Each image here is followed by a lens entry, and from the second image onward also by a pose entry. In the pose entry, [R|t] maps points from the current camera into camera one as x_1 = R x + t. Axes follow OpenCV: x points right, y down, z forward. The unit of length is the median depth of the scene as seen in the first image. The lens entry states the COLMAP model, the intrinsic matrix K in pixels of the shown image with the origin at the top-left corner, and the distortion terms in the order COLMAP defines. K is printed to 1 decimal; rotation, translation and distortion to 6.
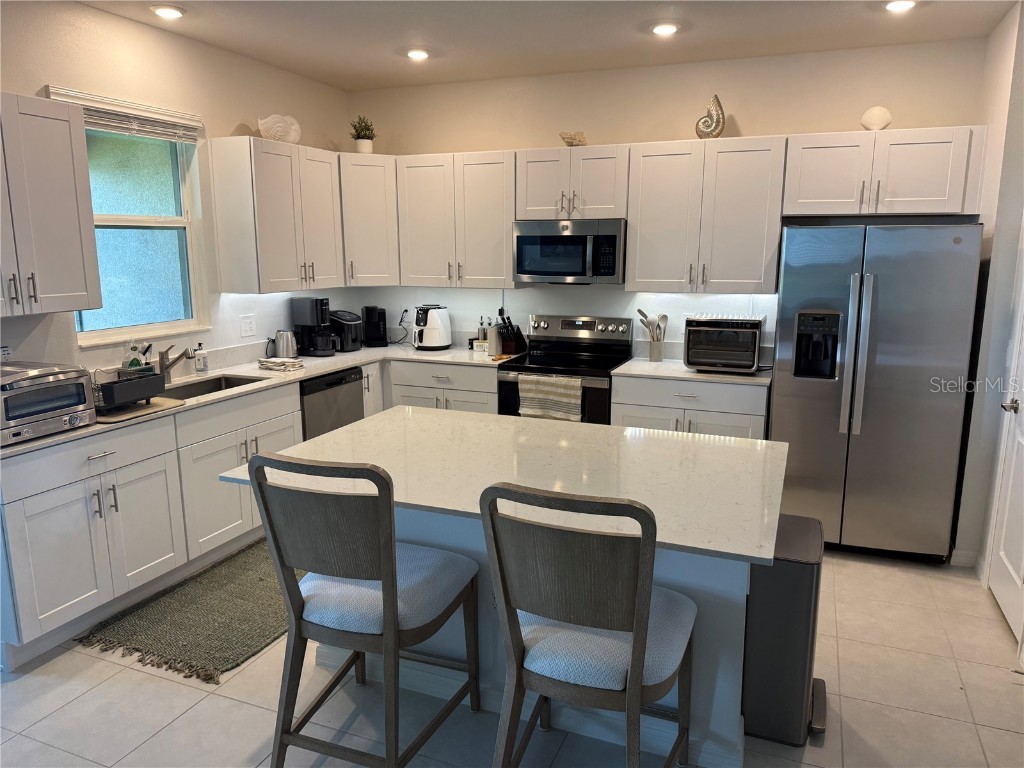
lens RADIAL K [[719.9, 0, 512.0], [0, 719.9, 384.0], [0, 0, 1]] dist [0.135411, -0.230373]
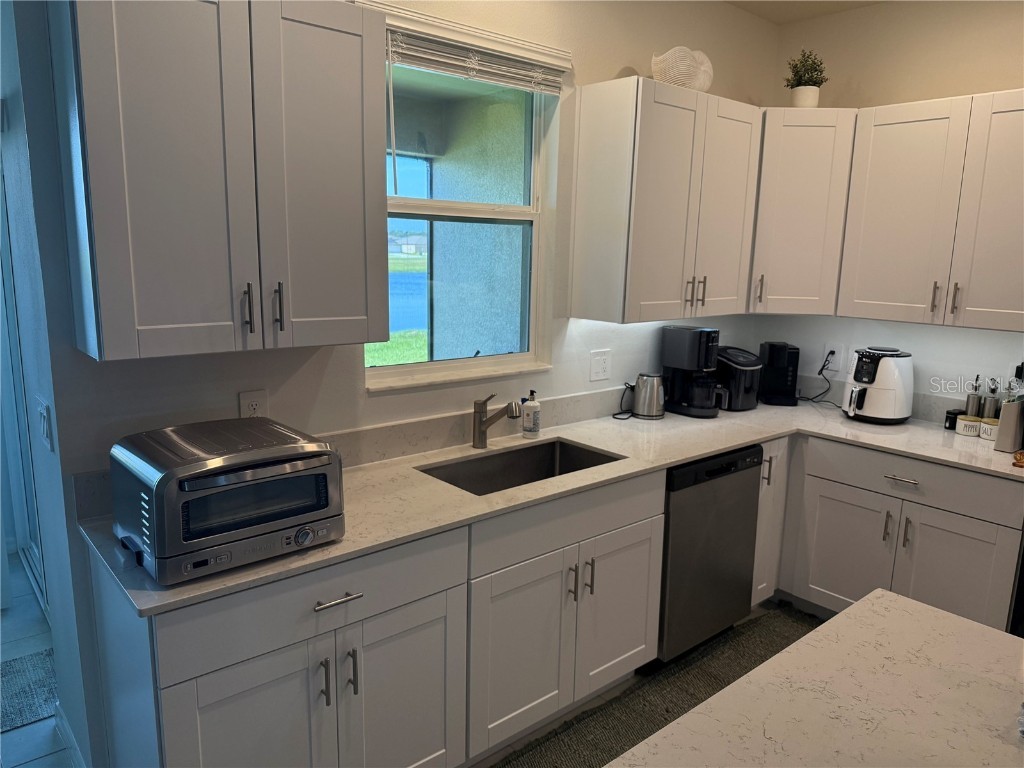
lens RADIAL K [[719.9, 0, 512.0], [0, 719.9, 384.0], [0, 0, 1]] dist [0.135411, -0.230373]
pose [[0.889236, 0.105211, -0.445185, -0.131289], [-0.109203, 0.993878, 0.016758, -0.065321], [0.444223, 0.033714, 0.895282, 0.355848]]
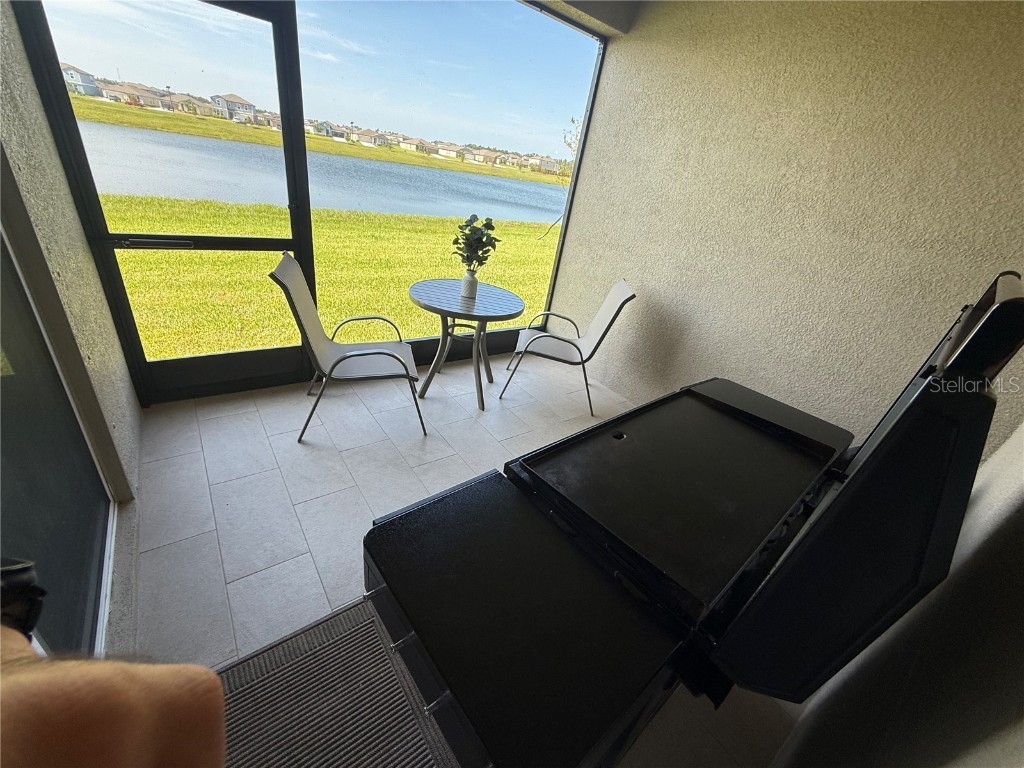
lens RADIAL K [[405.7, 0, 512.0], [0, 405.7, 384.0], [0, 0, 1]] dist [0.000054, -0.000003]
pose [[0.851217, 0.362737, -0.379278, -0.354715], [-0.250527, 0.915883, 0.313680, -0.081982], [0.461157, -0.171990, 0.870490, 0.548911]]
